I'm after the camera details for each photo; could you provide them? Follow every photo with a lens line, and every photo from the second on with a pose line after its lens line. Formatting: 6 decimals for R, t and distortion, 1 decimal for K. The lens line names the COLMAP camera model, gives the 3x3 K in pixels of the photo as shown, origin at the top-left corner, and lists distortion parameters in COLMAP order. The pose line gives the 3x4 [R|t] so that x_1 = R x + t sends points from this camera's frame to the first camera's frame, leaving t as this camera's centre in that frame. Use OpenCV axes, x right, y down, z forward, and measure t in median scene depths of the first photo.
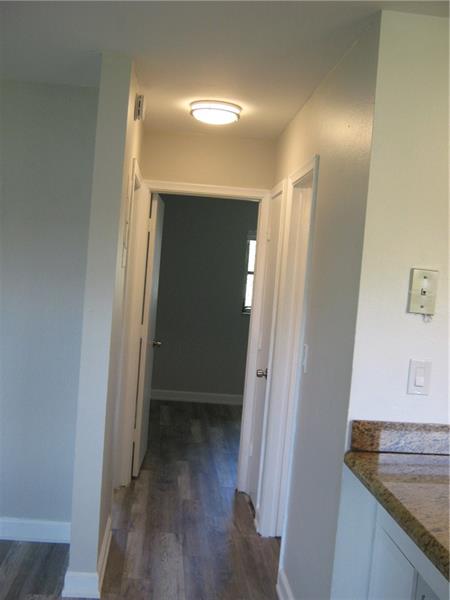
lens RADIAL K [[688.9, 0, 226.0], [0, 688.9, 296.5], [0, 0, 1]] dist [-0.085685, 0.000000]
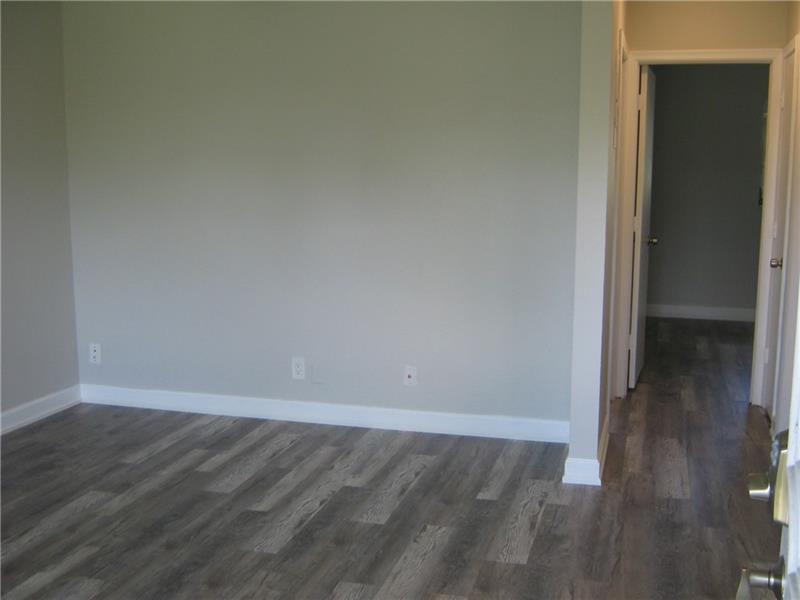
lens RADIAL K [[918.5, 0, 404.9], [0, 918.5, 308.1], [0, 0, 1]] dist [-0.085685, 0.000000]
pose [[0.934682, -0.019190, -0.354966, 0.018261], [0.055381, 0.994210, 0.092081, 0.036727], [0.351144, -0.105724, 0.930333, -0.235337]]
